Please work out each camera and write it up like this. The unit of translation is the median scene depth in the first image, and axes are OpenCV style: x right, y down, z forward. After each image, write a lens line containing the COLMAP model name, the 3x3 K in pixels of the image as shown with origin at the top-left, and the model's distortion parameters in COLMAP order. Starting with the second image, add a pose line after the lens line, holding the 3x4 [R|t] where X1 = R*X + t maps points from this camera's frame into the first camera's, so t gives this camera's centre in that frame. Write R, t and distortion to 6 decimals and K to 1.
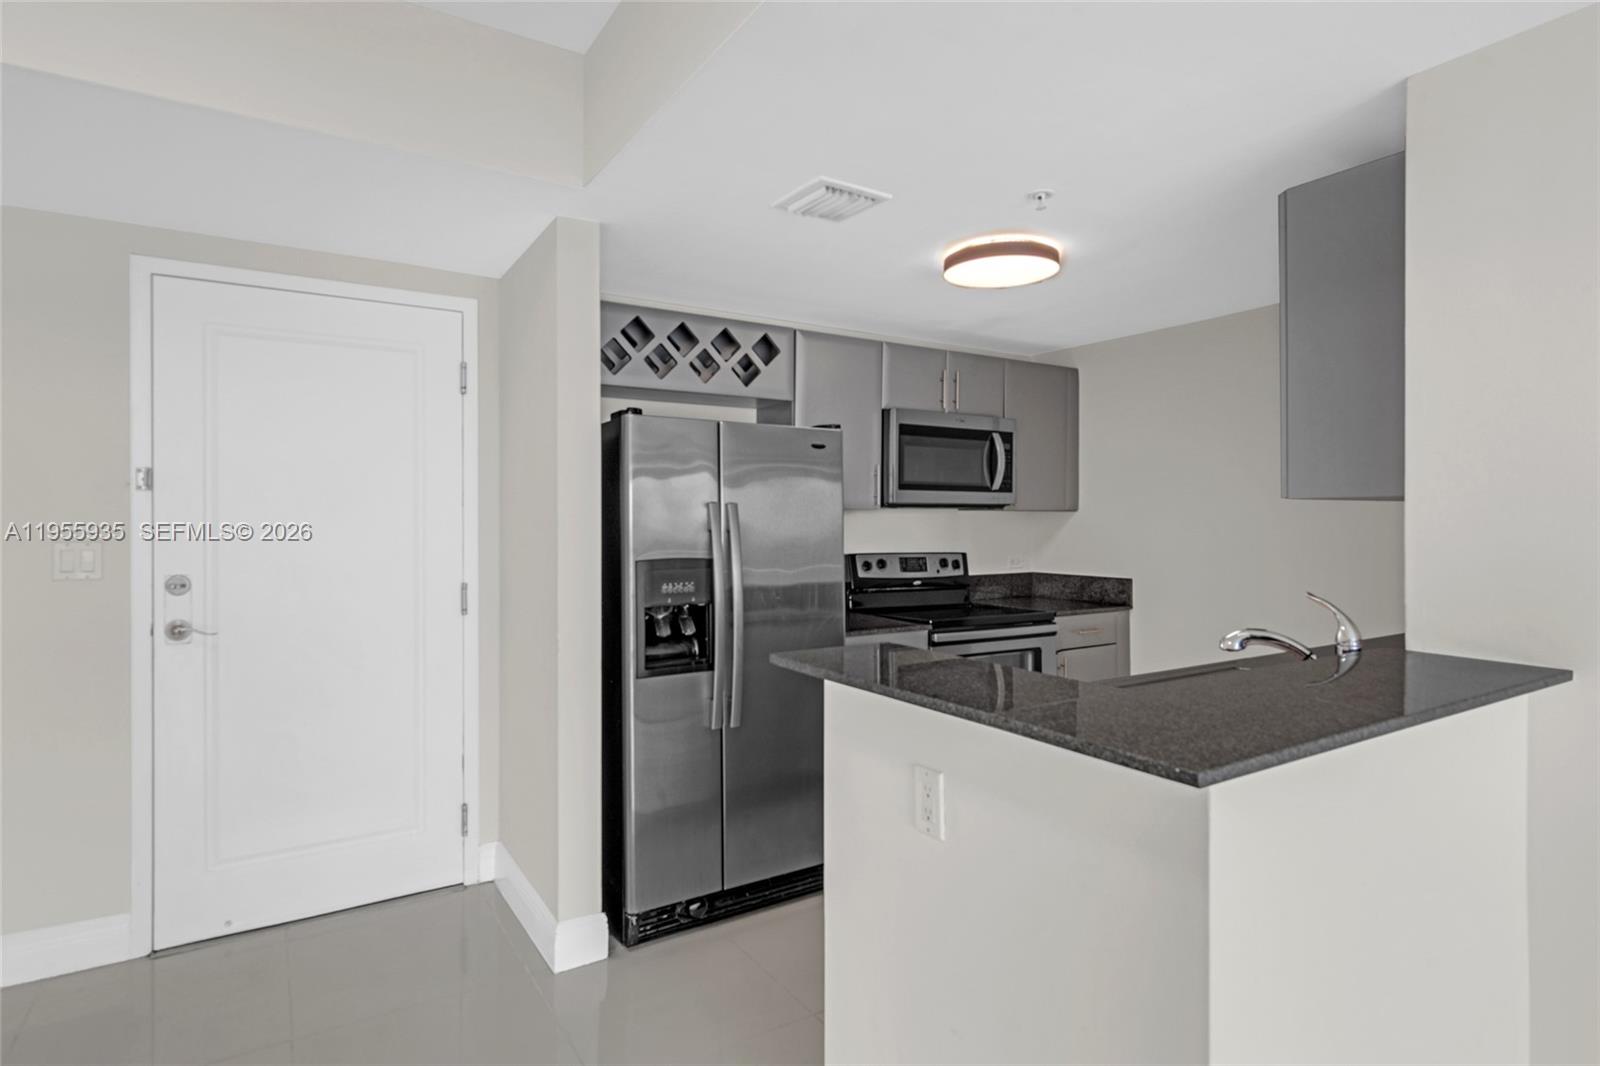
lens RADIAL K [[846.5, 0, 792.0], [0, 846.5, 522.2], [0, 0, 1]] dist [0.002111, -0.000105]
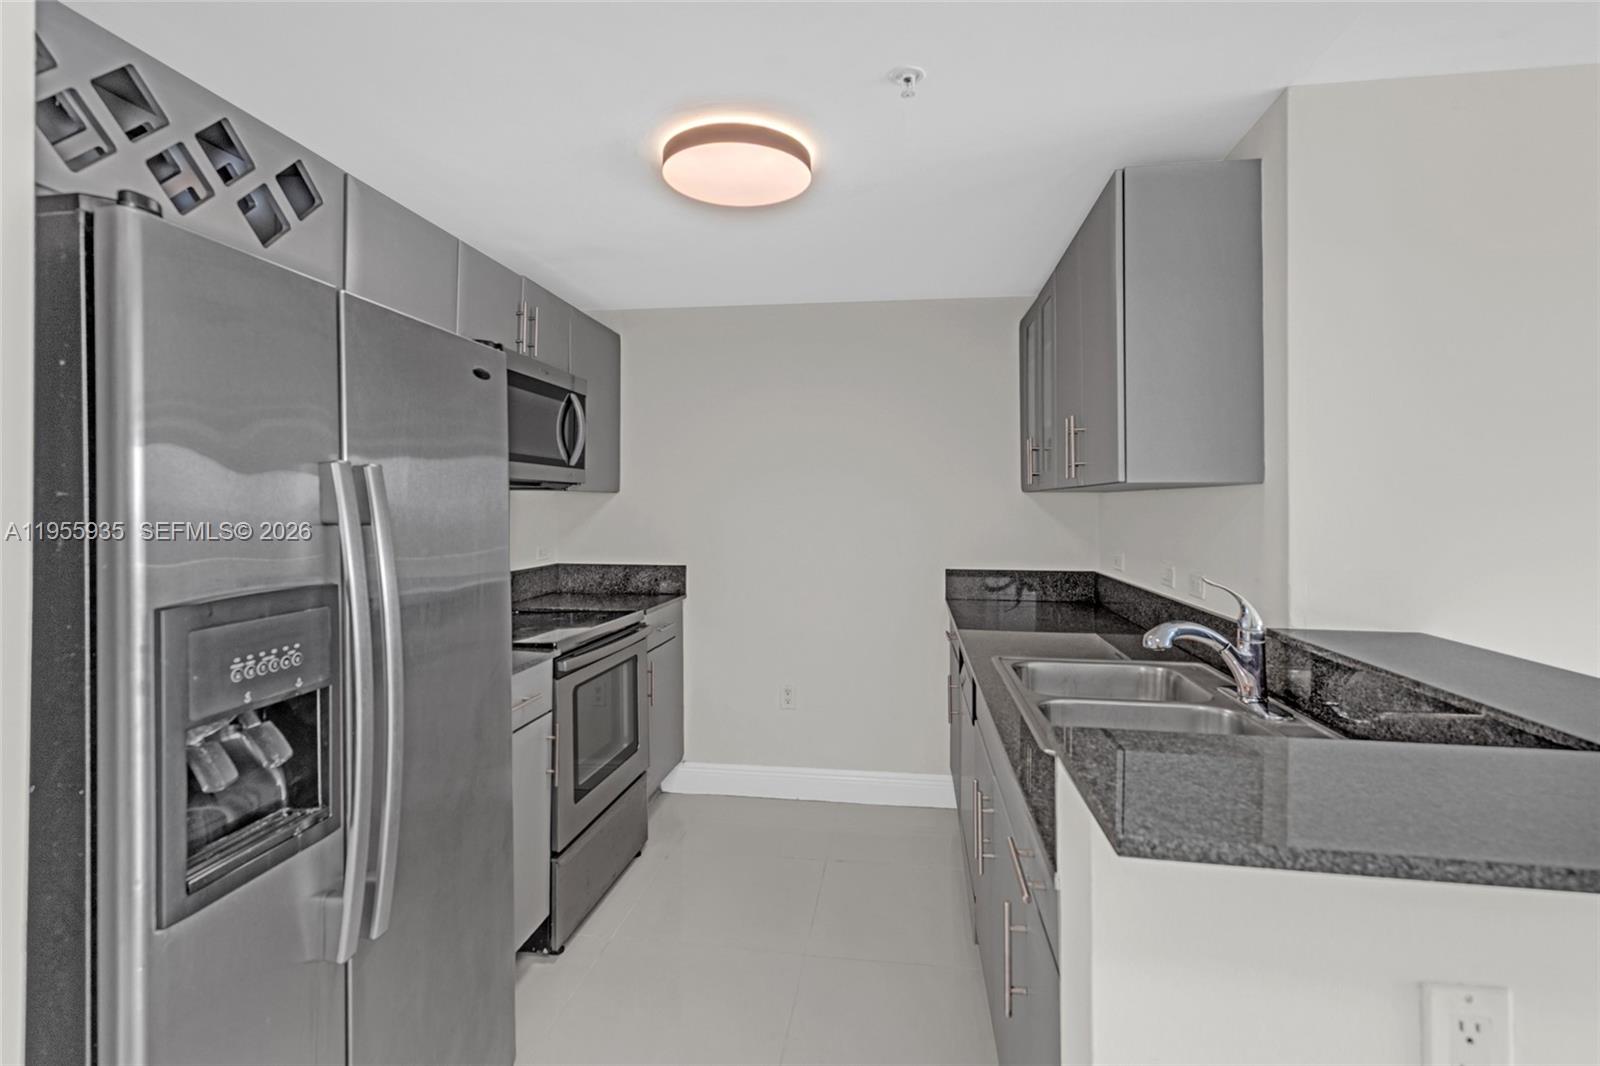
lens RADIAL K [[752.8, 0, 800.9], [0, 752.8, 501.5], [0, 0, 1]] dist [0.000241, -0.000016]
pose [[0.641609, 0.006964, 0.767000, -0.240715], [-0.003783, 0.999975, -0.005914, -0.000427], [-0.767023, 0.000893, 0.641619, 0.540229]]
